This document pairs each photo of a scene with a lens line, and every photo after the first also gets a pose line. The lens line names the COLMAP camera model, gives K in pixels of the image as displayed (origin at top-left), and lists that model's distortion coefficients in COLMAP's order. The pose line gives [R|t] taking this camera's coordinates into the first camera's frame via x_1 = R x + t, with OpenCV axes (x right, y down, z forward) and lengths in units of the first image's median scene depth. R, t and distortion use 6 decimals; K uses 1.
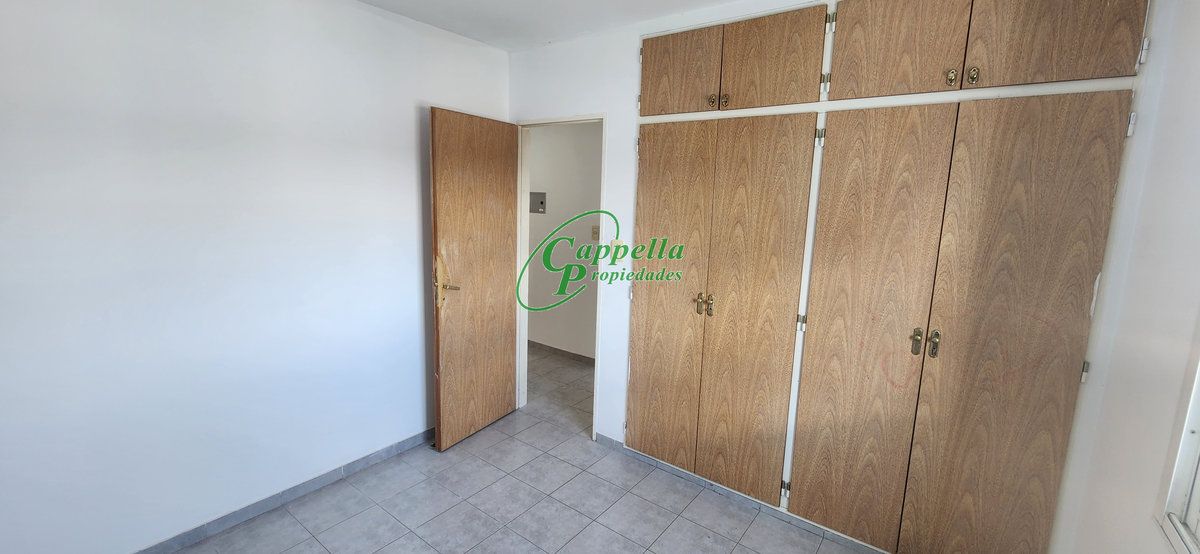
lens RADIAL K [[488.2, 0, 584.5], [0, 488.2, 270.3], [0, 0, 1]] dist [0.002999, -0.000514]
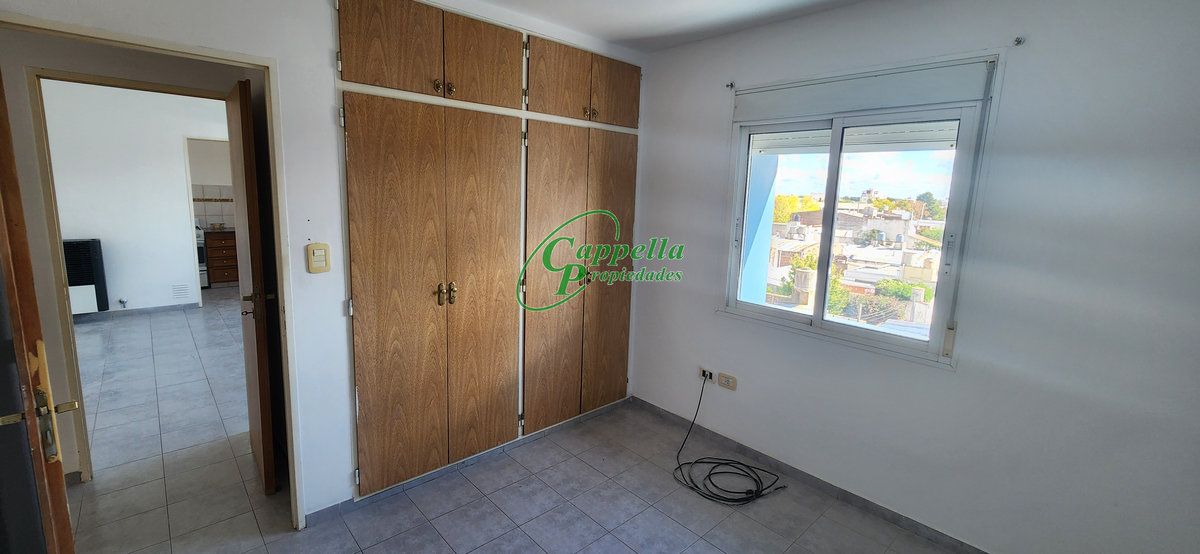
lens RADIAL K [[488.2, 0, 595.2], [0, 488.2, 275.0], [0, 0, 1]] dist [0.002999, -0.000514]
pose [[0.157252, -0.189916, 0.969125, -0.688357], [0.132094, 0.976561, 0.169940, -0.100373], [-0.978684, 0.101292, 0.178653, 0.543533]]
